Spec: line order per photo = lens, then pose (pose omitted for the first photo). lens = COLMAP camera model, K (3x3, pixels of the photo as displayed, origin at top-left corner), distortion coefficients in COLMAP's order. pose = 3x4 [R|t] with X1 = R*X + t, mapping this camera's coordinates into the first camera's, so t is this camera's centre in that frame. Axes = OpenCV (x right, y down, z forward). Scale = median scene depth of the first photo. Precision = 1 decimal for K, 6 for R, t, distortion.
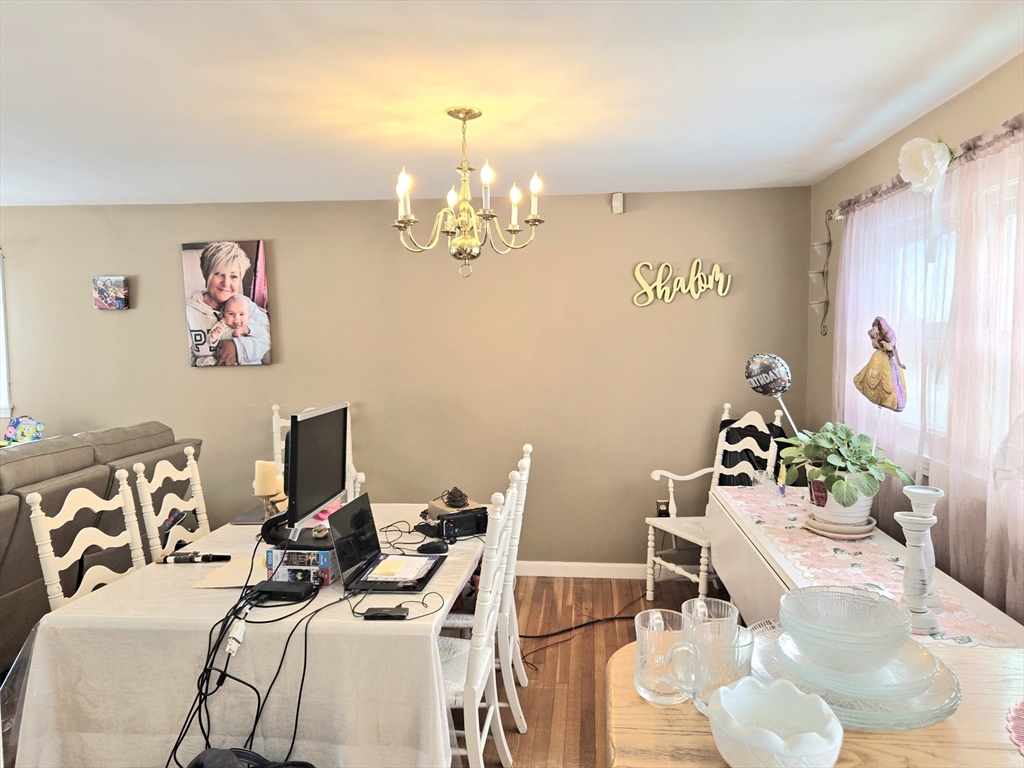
lens RADIAL K [[711.7, 0, 512.8], [0, 711.7, 383.9], [0, 0, 1]] dist [0.047165, -0.015422]
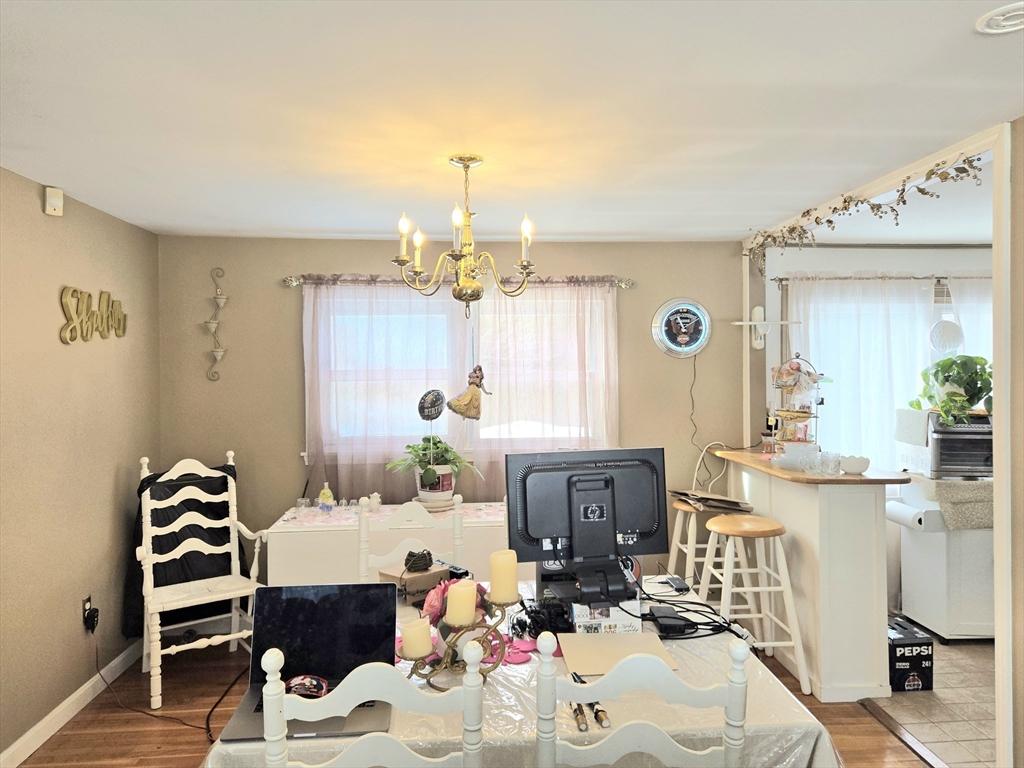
lens RADIAL K [[711.7, 0, 516.4], [0, 711.7, 376.0], [0, 0, 1]] dist [0.047165, -0.015422]
pose [[-0.179515, -0.001290, 0.983754, -0.695094], [0.085918, 0.996157, 0.016985, -0.051707], [-0.979996, 0.087571, -0.178714, 0.719287]]
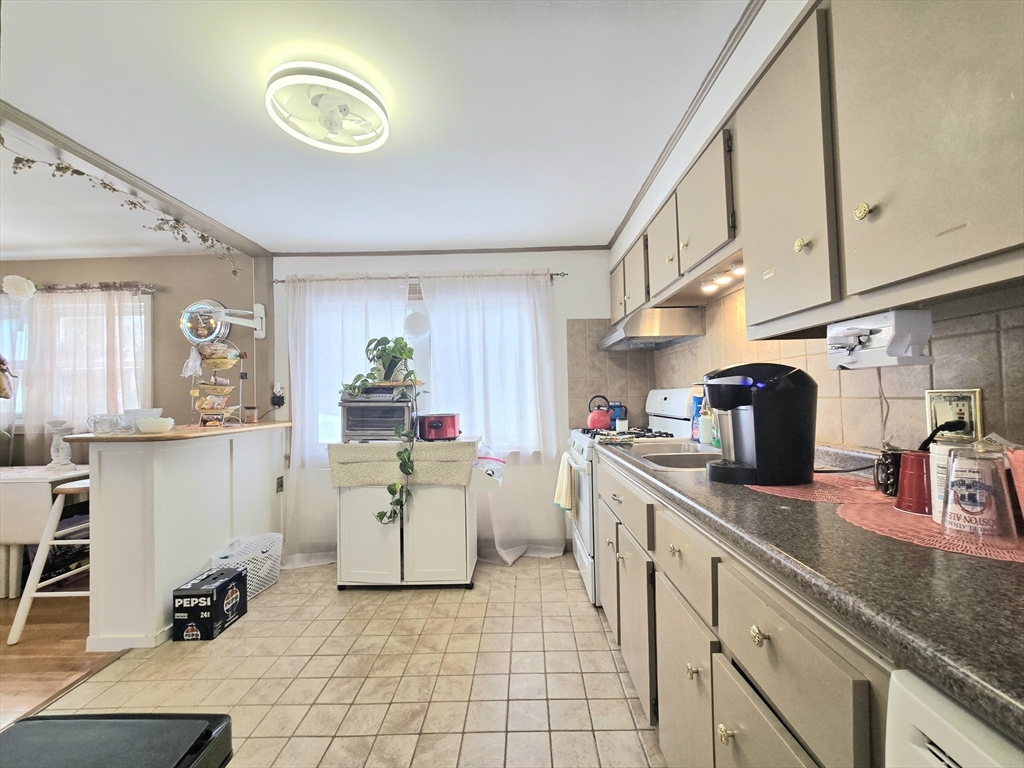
lens RADIAL K [[421.0, 0, 514.7], [0, 421.0, 386.9], [0, 0, 1]] dist [0.000476, 0.000072]
pose [[-0.089548, 0.035669, 0.995344, -0.505176], [0.099463, 0.994683, -0.026697, 0.112353], [-0.991004, 0.096610, -0.092619, -0.219105]]
